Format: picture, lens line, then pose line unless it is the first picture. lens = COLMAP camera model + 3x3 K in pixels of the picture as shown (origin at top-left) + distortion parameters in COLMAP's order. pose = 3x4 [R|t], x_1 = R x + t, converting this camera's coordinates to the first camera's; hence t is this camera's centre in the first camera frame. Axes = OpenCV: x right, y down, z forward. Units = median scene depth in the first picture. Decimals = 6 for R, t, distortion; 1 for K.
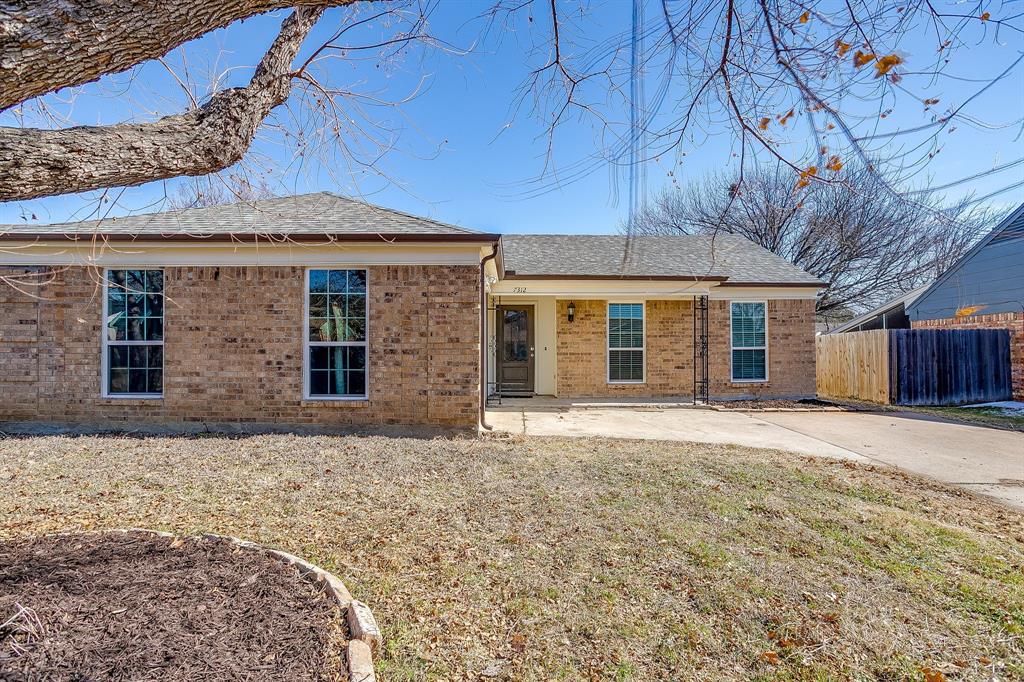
lens RADIAL K [[496.8, 0, 509.4], [0, 496.8, 344.4], [0, 0, 1]] dist [-0.053520, 0.031010]
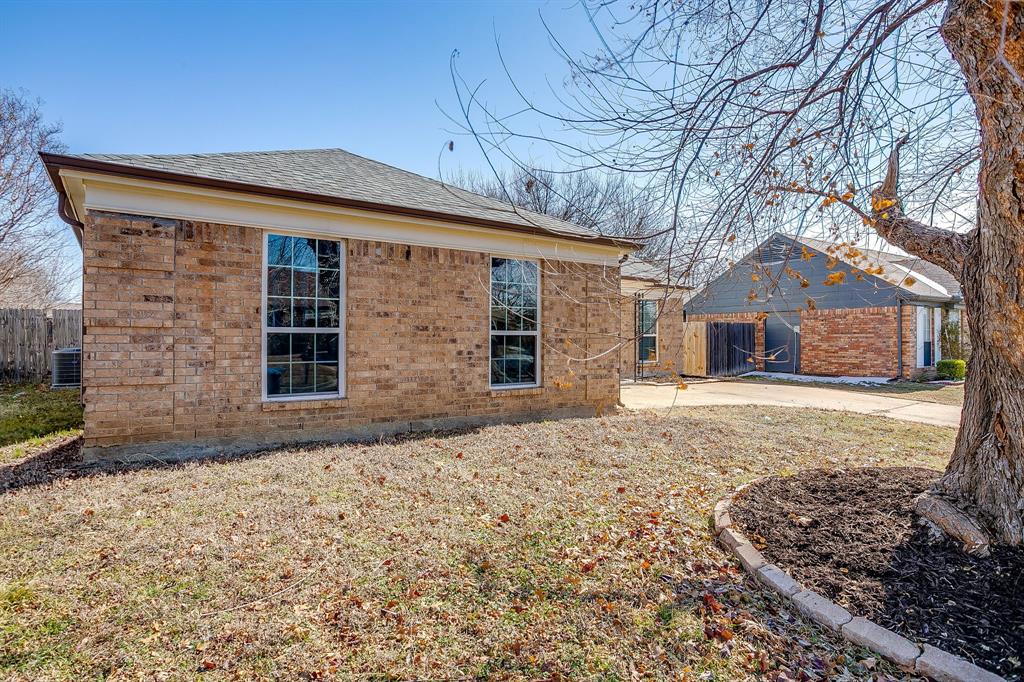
lens RADIAL K [[584.8, 0, 512.0], [0, 584.8, 341.0], [0, 0, 1]] dist [-0.029388, 0.000326]
pose [[0.807649, -0.001699, 0.589661, -1.067475], [-0.010470, 0.999797, 0.017221, -0.005564], [-0.589571, -0.020082, 0.807467, 0.036311]]
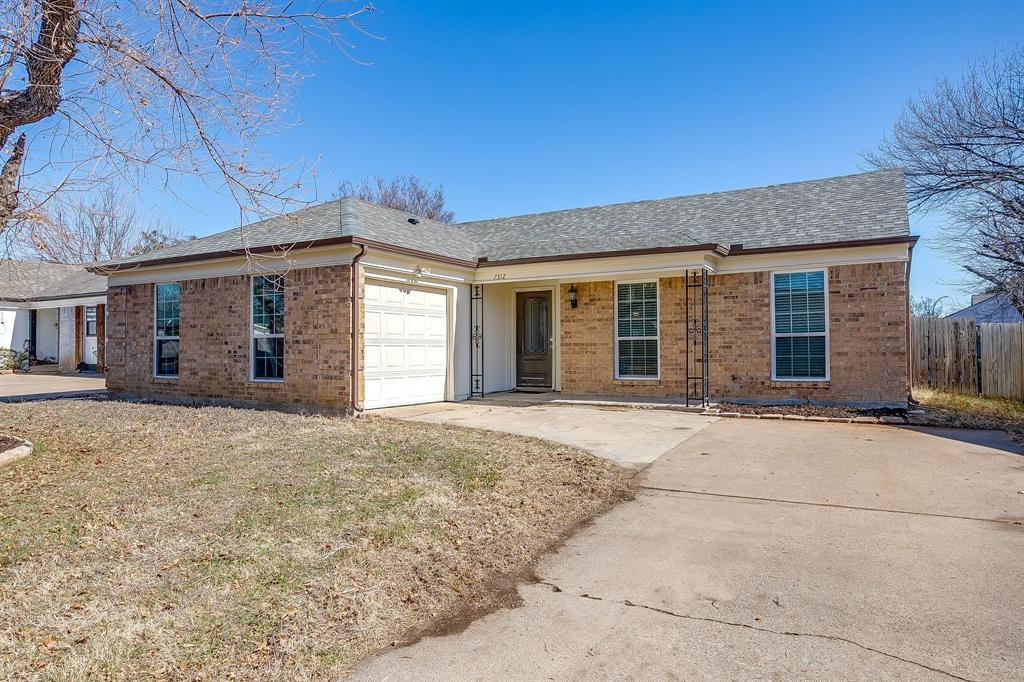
lens RADIAL K [[646.3, 0, 506.6], [0, 646.3, 331.2], [0, 0, 1]] dist [-0.023275, 0.000248]
pose [[0.864593, -0.019198, -0.502106, 0.964914], [0.012612, 0.999784, -0.016510, 0.020731], [0.502315, 0.007942, 0.864648, -0.079938]]
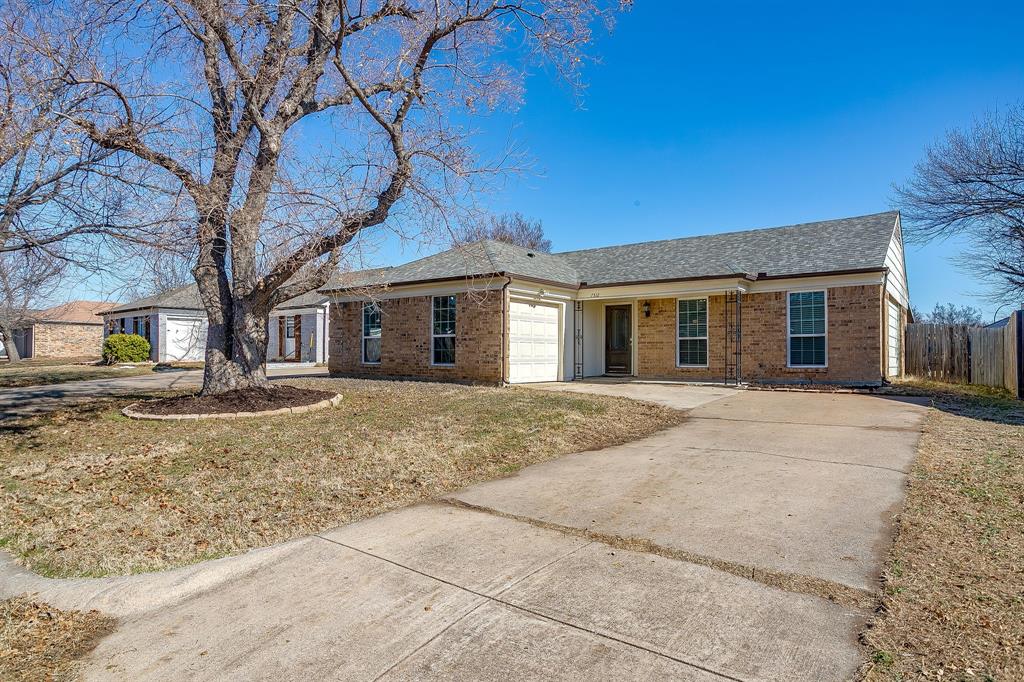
lens RADIAL K [[584.8, 0, 512.0], [0, 584.8, 341.0], [0, 0, 1]] dist [-0.029388, 0.000326]
pose [[0.795577, -0.013622, -0.605699, 1.203767], [0.008556, 0.999900, -0.011249, 0.046156], [0.605792, 0.003767, 0.795614, -0.609043]]
